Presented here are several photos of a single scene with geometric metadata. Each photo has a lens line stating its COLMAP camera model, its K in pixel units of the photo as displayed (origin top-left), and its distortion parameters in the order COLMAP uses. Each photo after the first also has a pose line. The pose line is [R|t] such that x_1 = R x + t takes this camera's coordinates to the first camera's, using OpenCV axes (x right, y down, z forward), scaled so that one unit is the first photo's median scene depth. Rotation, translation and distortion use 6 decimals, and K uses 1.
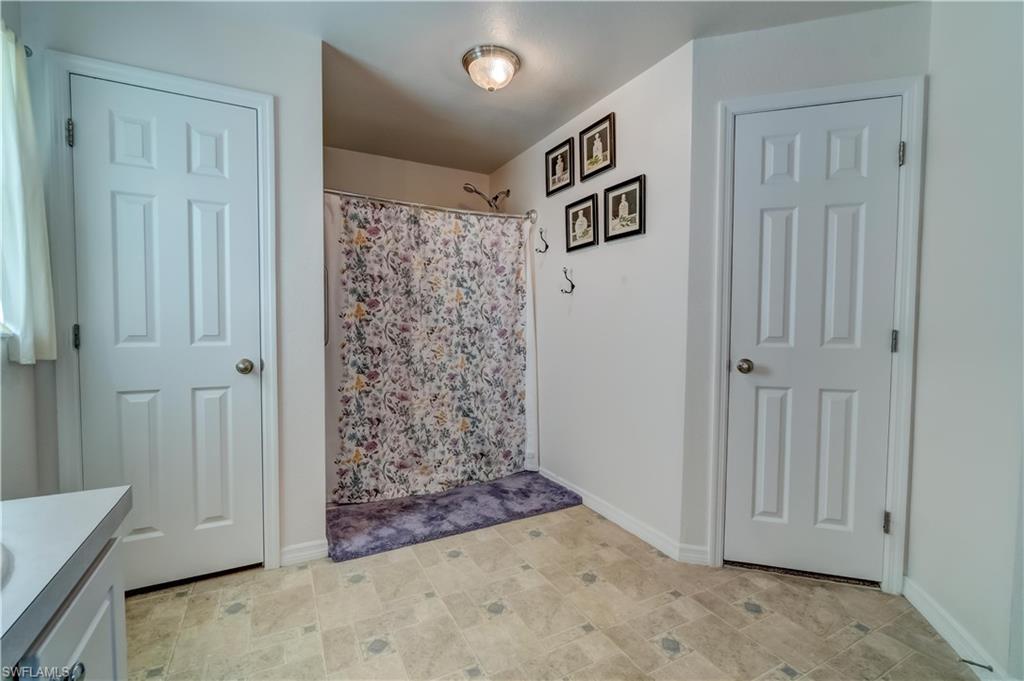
lens RADIAL K [[446.9, 0, 513.4], [0, 446.9, 340.9], [0, 0, 1]] dist [-0.003289, -0.000622]
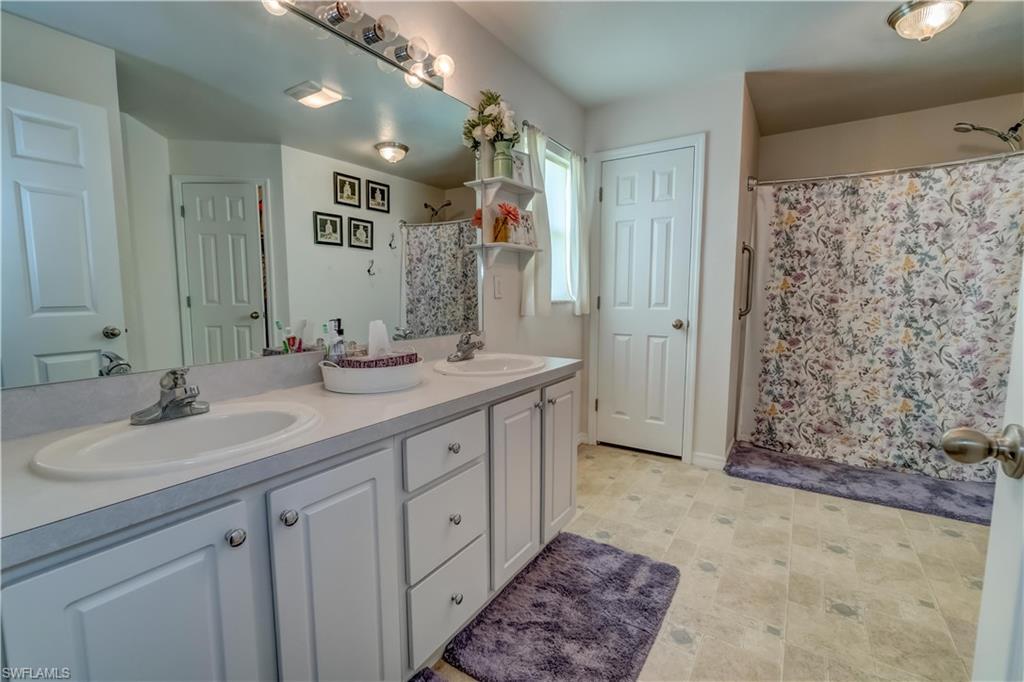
lens RADIAL K [[446.9, 0, 504.5], [0, 446.9, 341.2], [0, 0, 1]] dist [-0.003289, -0.000622]
pose [[0.478507, 0.084356, -0.874023, 0.313140], [-0.030262, 0.996368, 0.079596, 0.008746], [0.877562, -0.011637, 0.479321, -0.166826]]
